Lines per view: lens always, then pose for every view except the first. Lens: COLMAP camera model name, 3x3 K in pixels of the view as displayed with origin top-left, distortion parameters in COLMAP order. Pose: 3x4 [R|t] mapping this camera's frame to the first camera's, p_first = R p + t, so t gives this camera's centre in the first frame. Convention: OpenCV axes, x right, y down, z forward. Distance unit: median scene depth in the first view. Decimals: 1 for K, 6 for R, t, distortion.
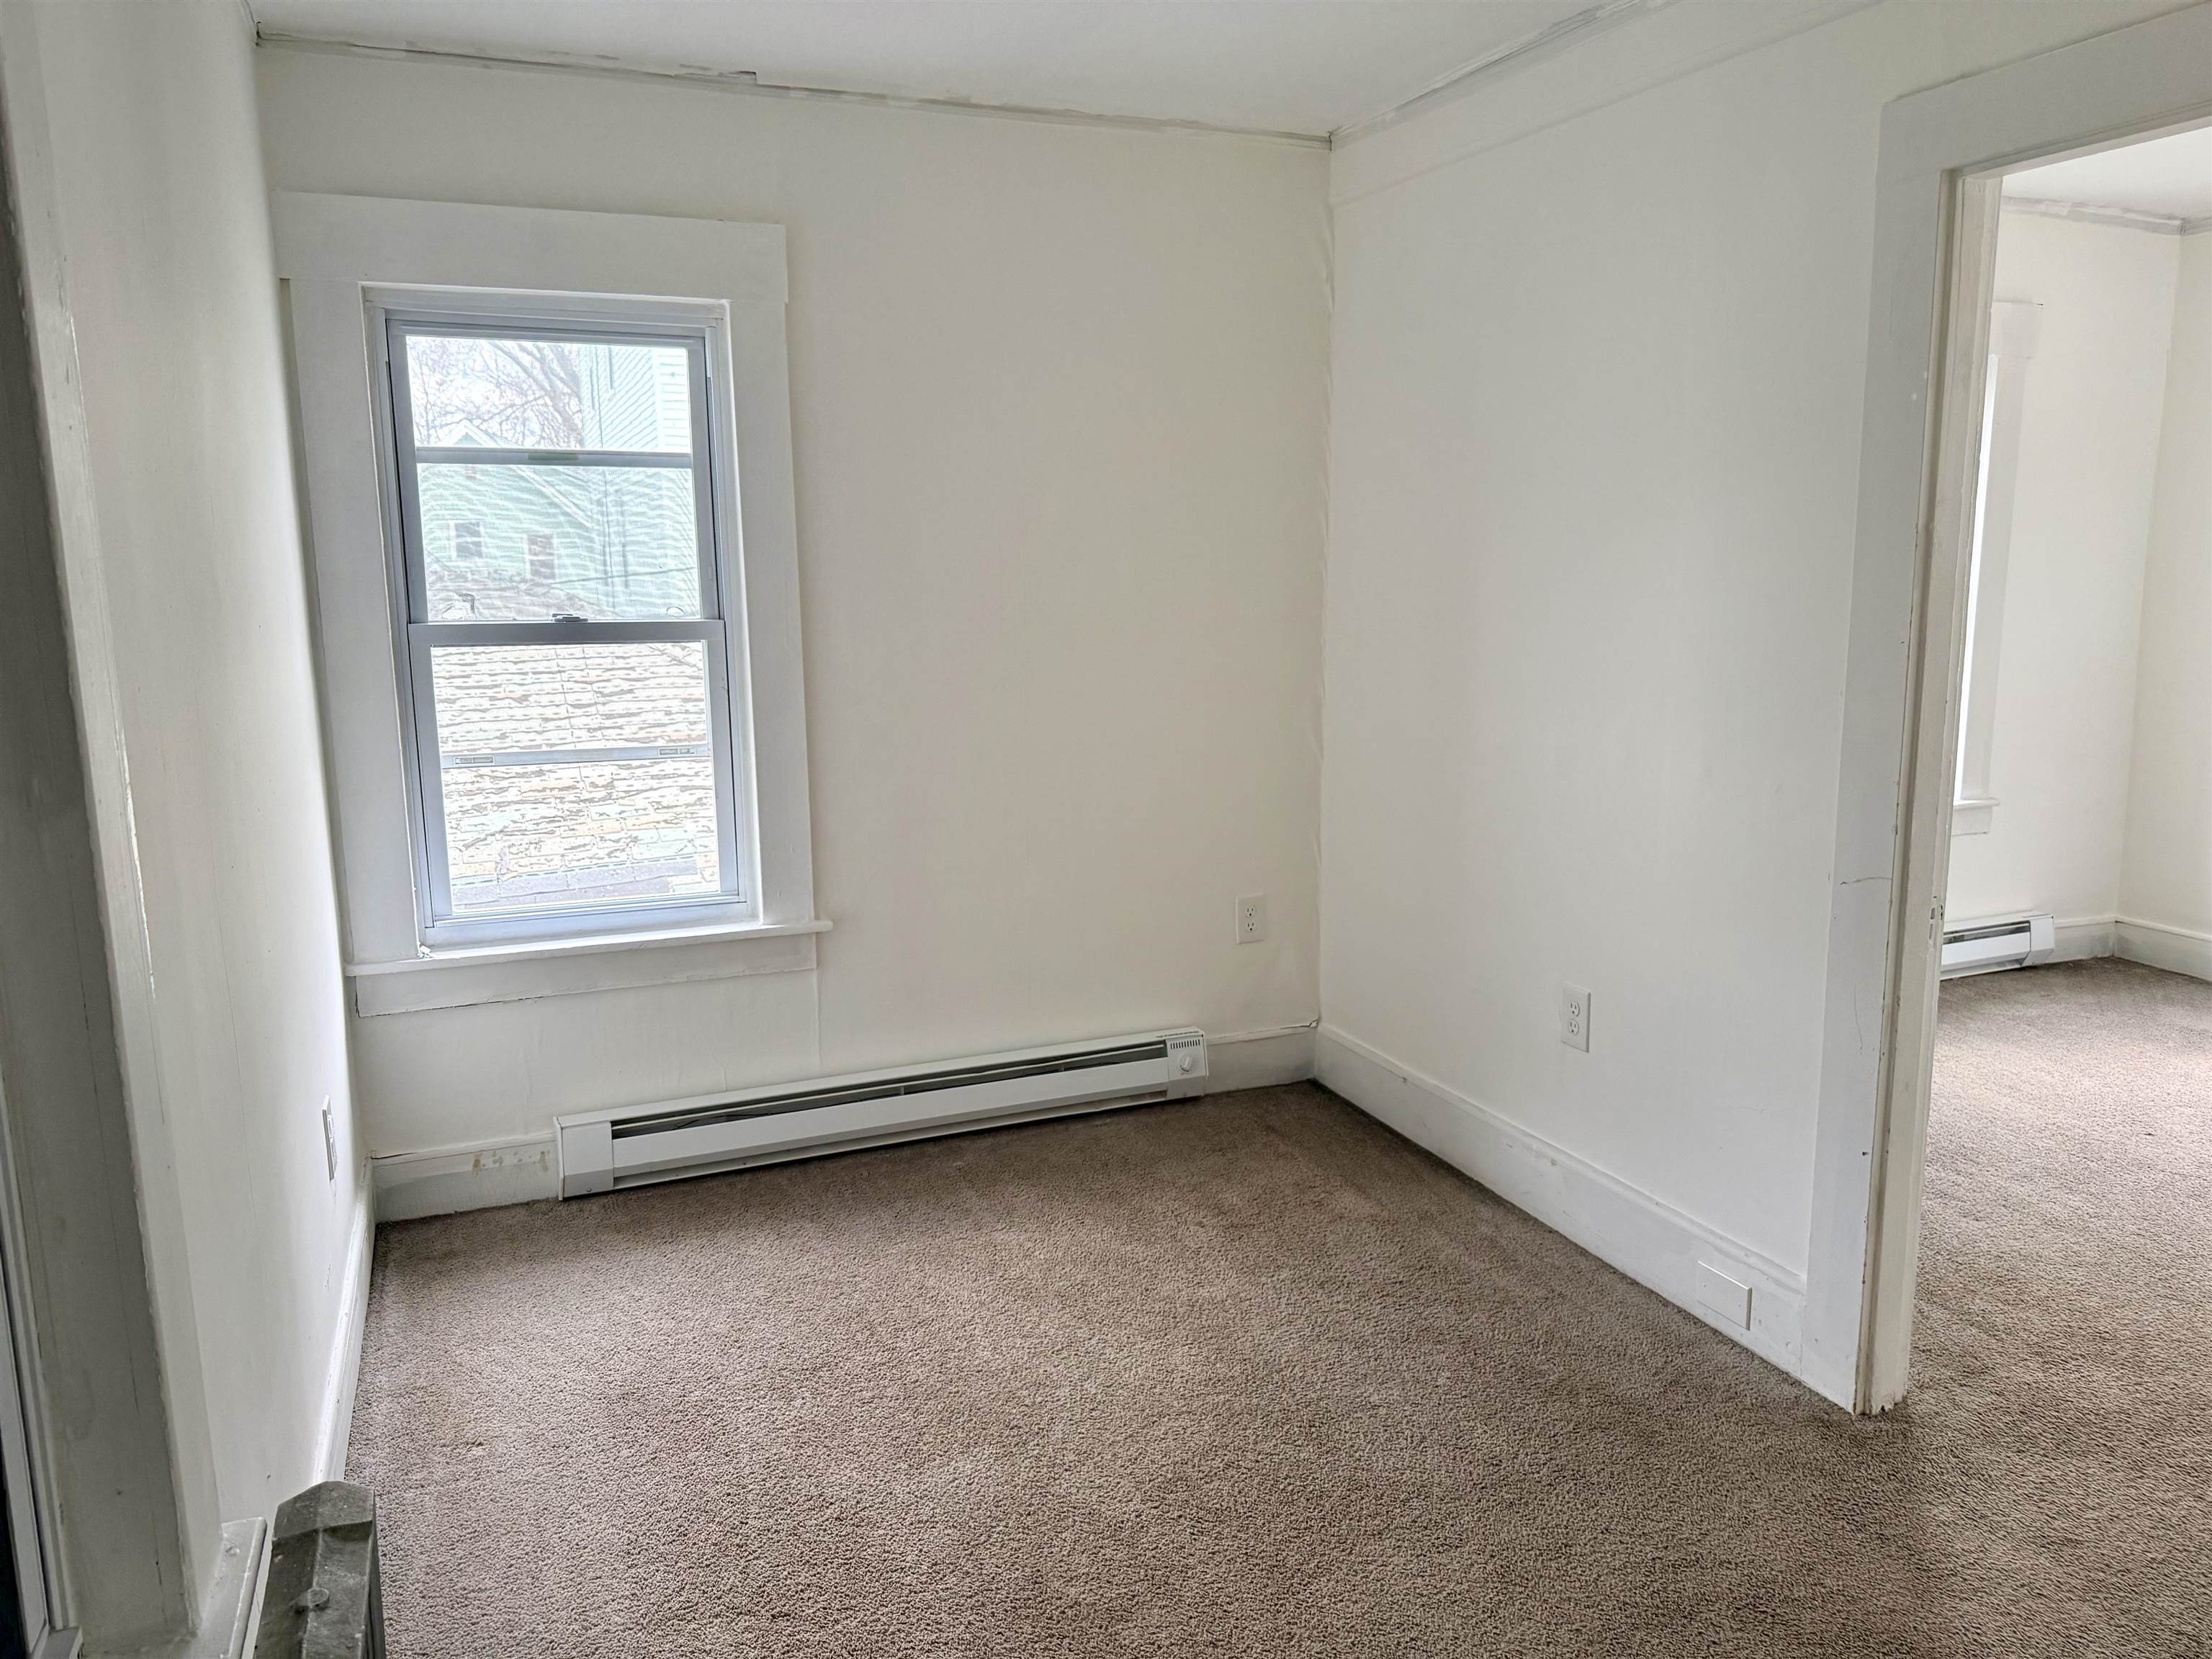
lens RADIAL K [[1570.6, 0, 1106.0], [0, 1570.6, 829.5], [0, 0, 1]] dist [0.006435, 0.002415]
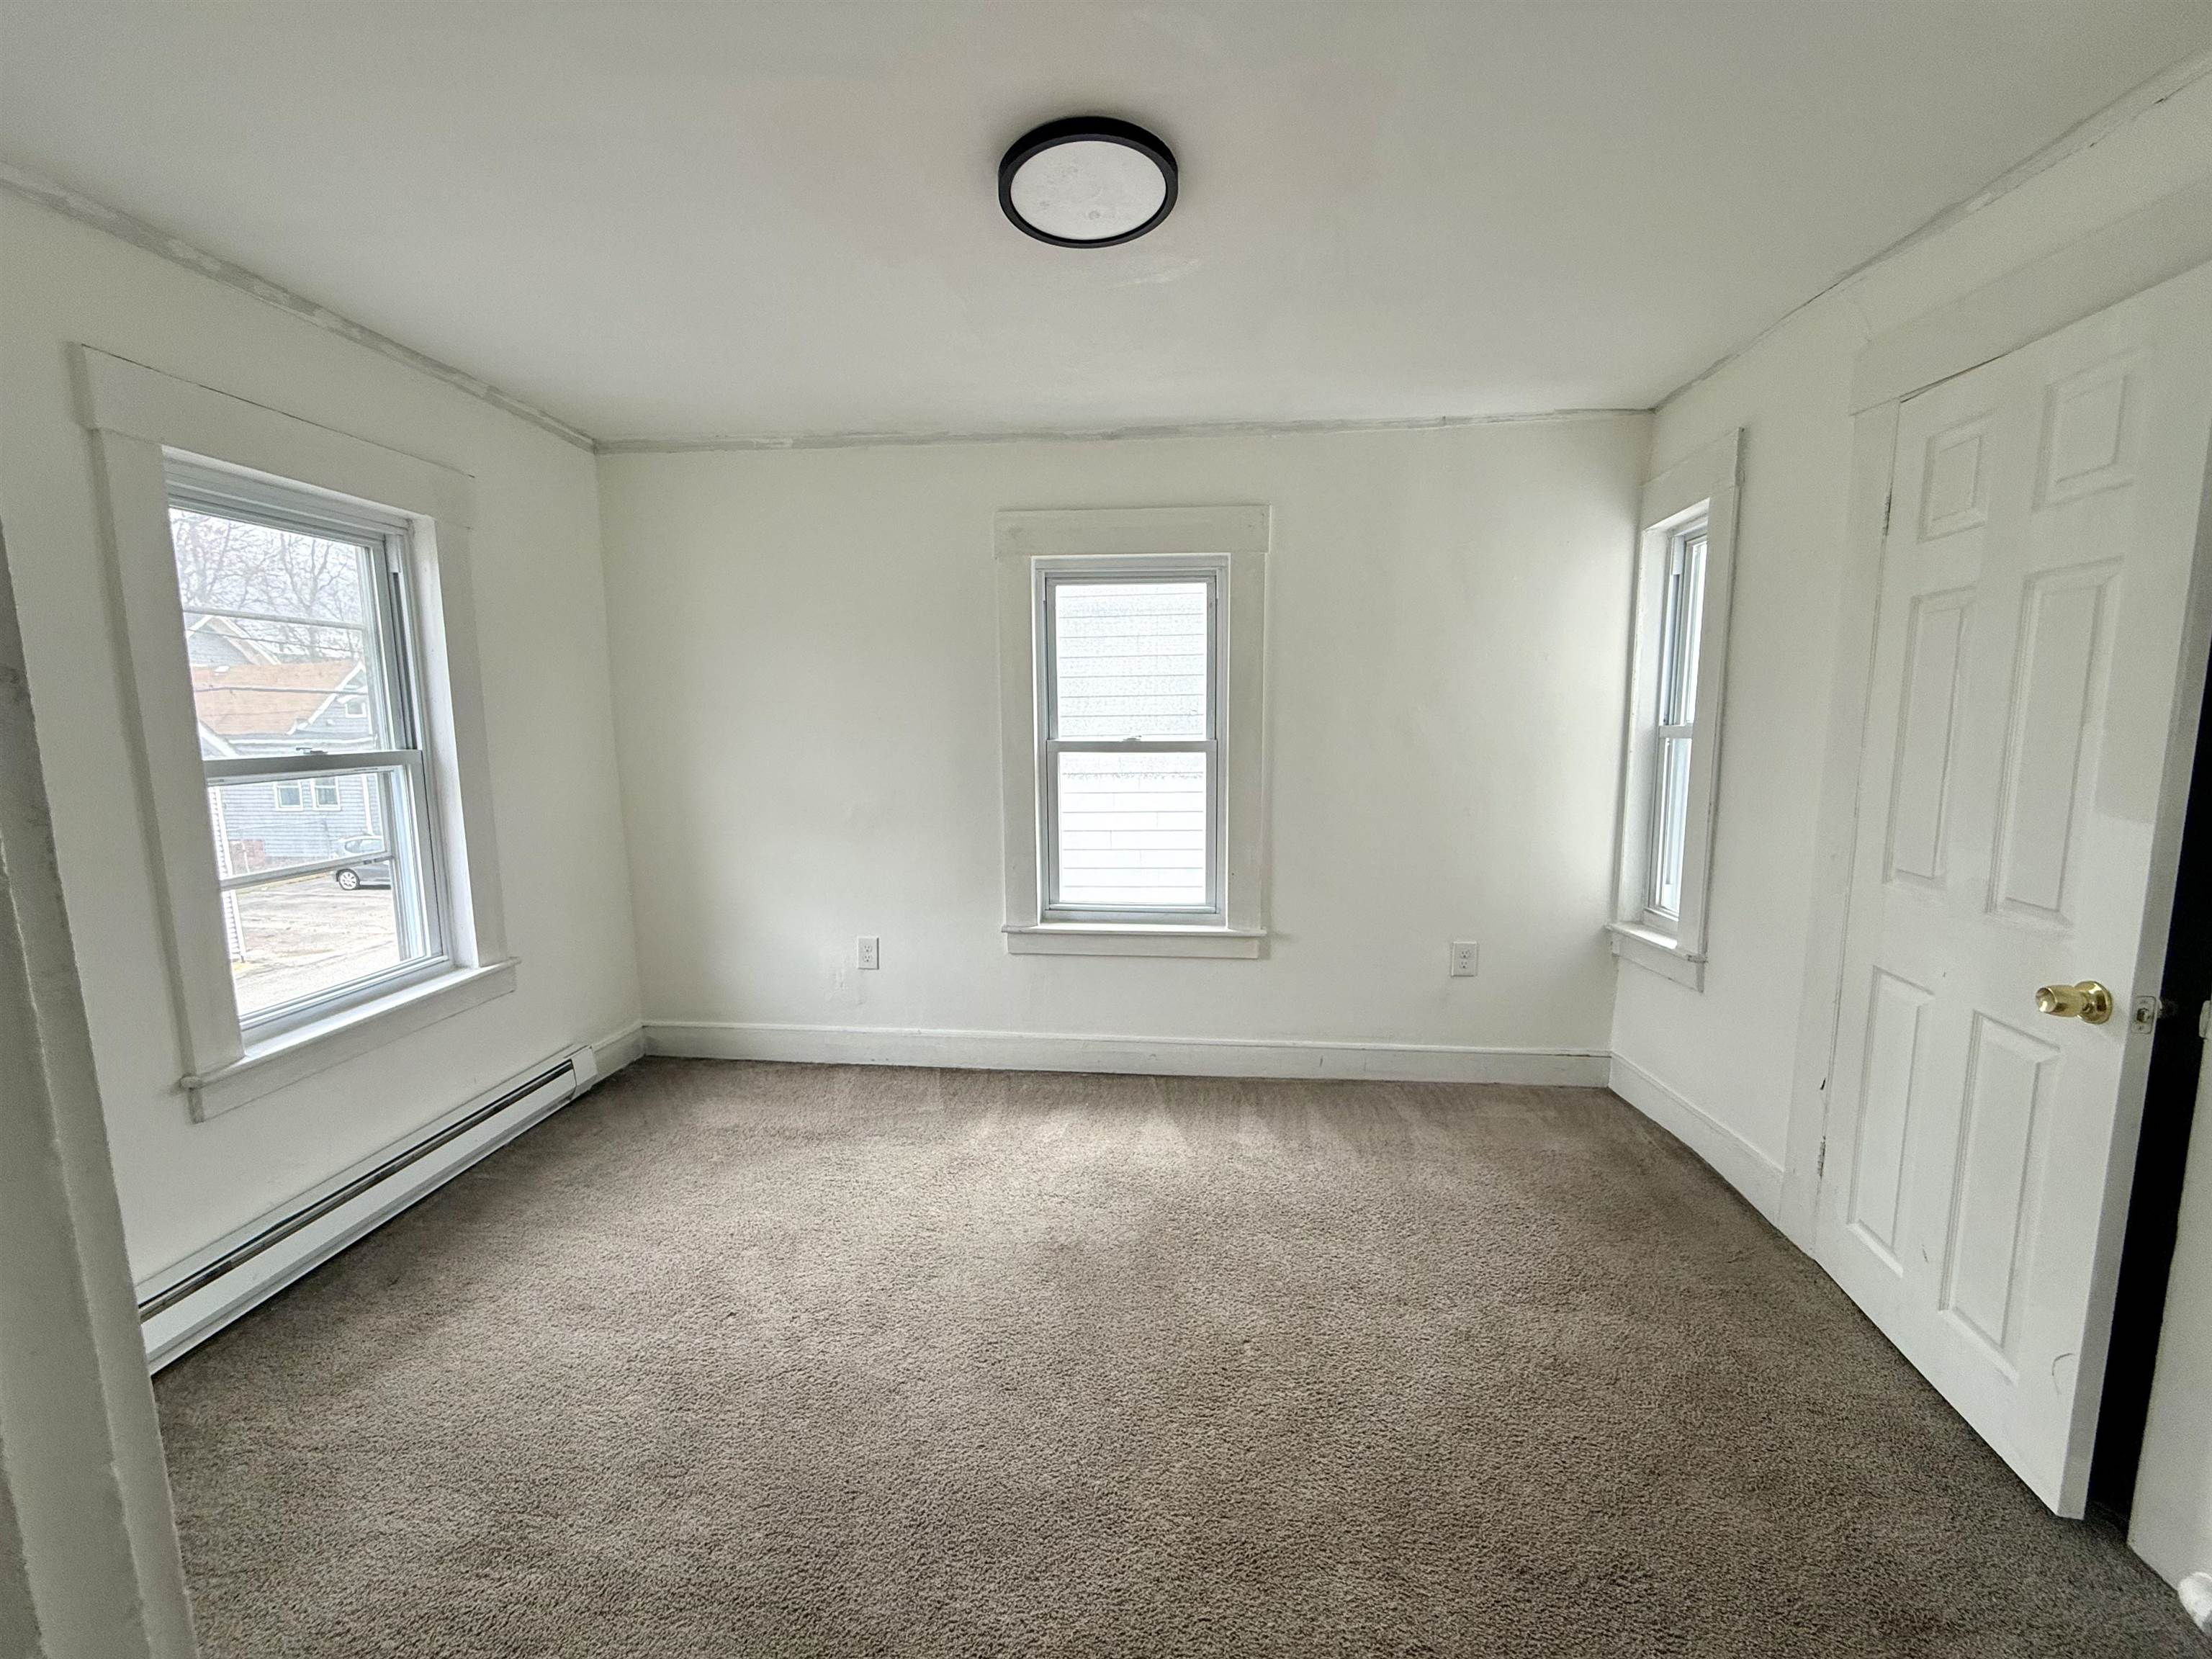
lens RADIAL K [[881.9, 0, 1096.7], [0, 881.9, 827.9], [0, 0, 1]] dist [-0.000408, 0.000074]
pose [[0.466683, -0.101953, 0.878528, 0.259218], [0.158124, 0.986947, 0.030537, -0.063558], [-0.870174, 0.124665, 0.476713, 0.409475]]
